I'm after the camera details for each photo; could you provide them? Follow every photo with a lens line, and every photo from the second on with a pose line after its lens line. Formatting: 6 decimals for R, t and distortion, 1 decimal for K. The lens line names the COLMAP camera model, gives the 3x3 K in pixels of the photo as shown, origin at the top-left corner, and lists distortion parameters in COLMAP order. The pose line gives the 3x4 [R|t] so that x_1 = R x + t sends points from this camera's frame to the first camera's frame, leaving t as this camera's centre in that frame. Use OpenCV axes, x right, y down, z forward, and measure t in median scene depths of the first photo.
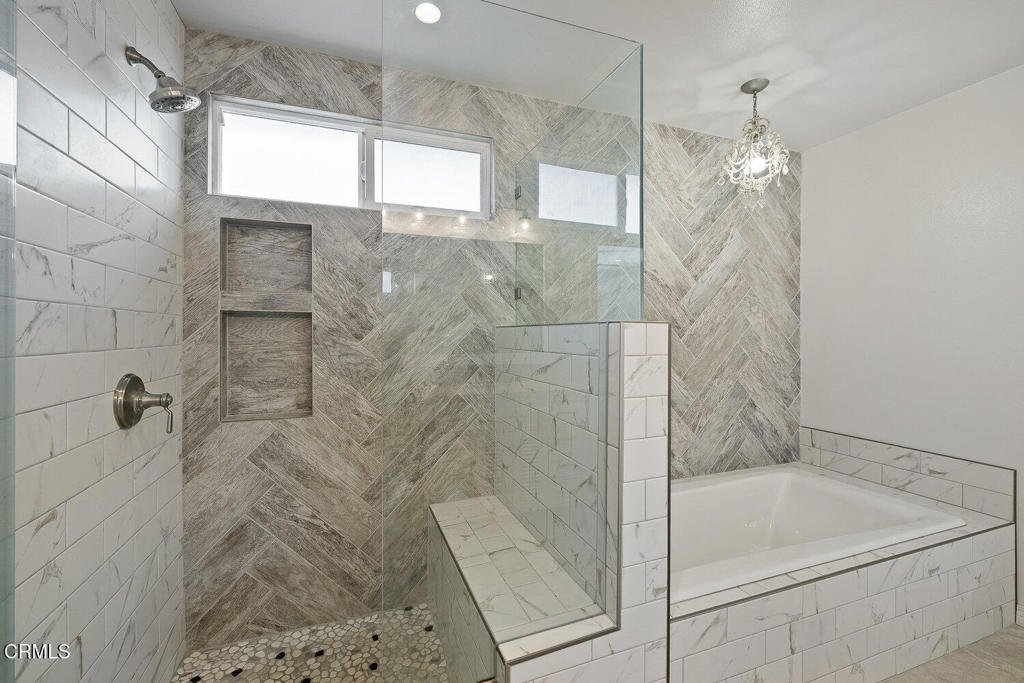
lens RADIAL K [[434.4, 0, 508.9], [0, 434.4, 333.0], [0, 0, 1]] dist [-0.000086, -0.000575]
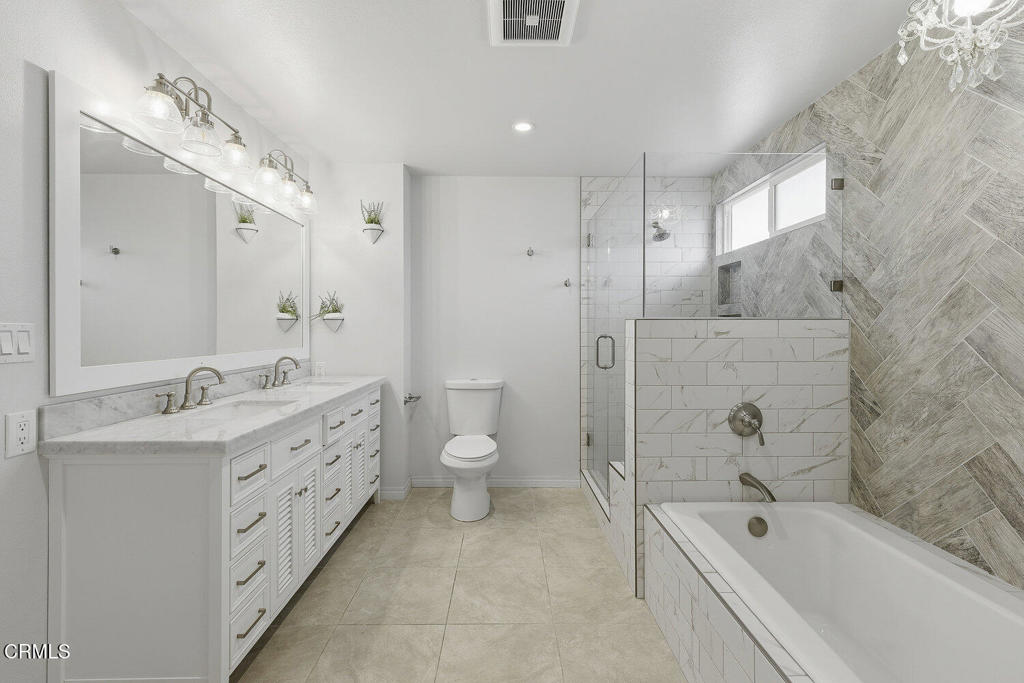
lens RADIAL K [[434.4, 0, 510.5], [0, 434.4, 333.4], [0, 0, 1]] dist [-0.000086, -0.000575]
pose [[-0.324181, 0.005879, -0.945977, 1.187676], [-0.008368, 0.999924, 0.009082, 0.014510], [0.945958, 0.010860, -0.324107, 0.613664]]
